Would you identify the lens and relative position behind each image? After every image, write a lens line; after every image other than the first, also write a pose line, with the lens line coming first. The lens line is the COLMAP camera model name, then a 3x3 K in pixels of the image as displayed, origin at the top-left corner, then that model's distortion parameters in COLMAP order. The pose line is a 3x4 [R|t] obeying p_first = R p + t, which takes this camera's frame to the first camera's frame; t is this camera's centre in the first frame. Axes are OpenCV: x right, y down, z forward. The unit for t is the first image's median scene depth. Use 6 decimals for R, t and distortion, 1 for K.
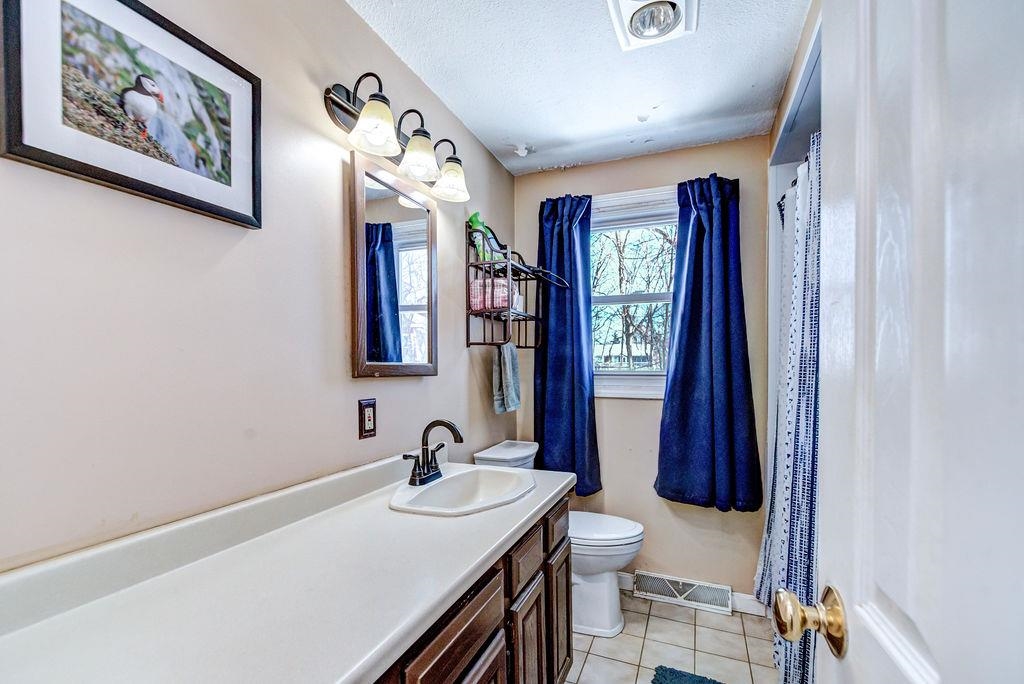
lens RADIAL K [[461.5, 0, 499.7], [0, 461.5, 358.6], [0, 0, 1]] dist [-0.001966, 0.000027]
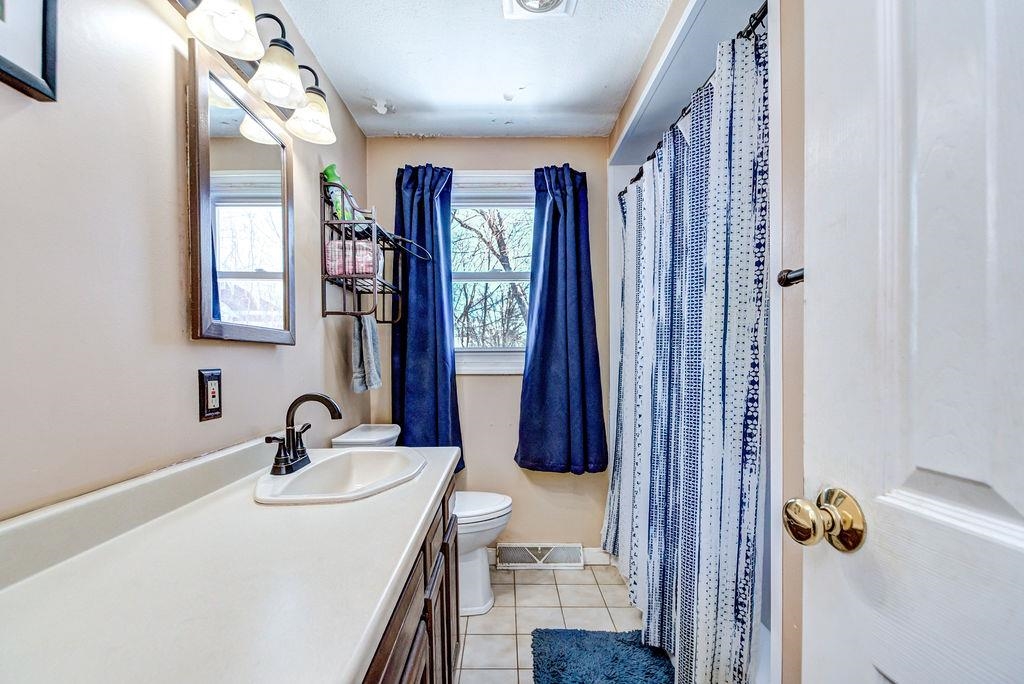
lens RADIAL K [[456.3, 0, 502.6], [0, 456.3, 351.7], [0, 0, 1]] dist [0.000964, -0.004908]
pose [[0.919954, -0.000069, 0.392027, -0.095352], [0.001132, 0.999996, -0.002480, 0.042616], [-0.392025, 0.002725, 0.919950, 0.077426]]
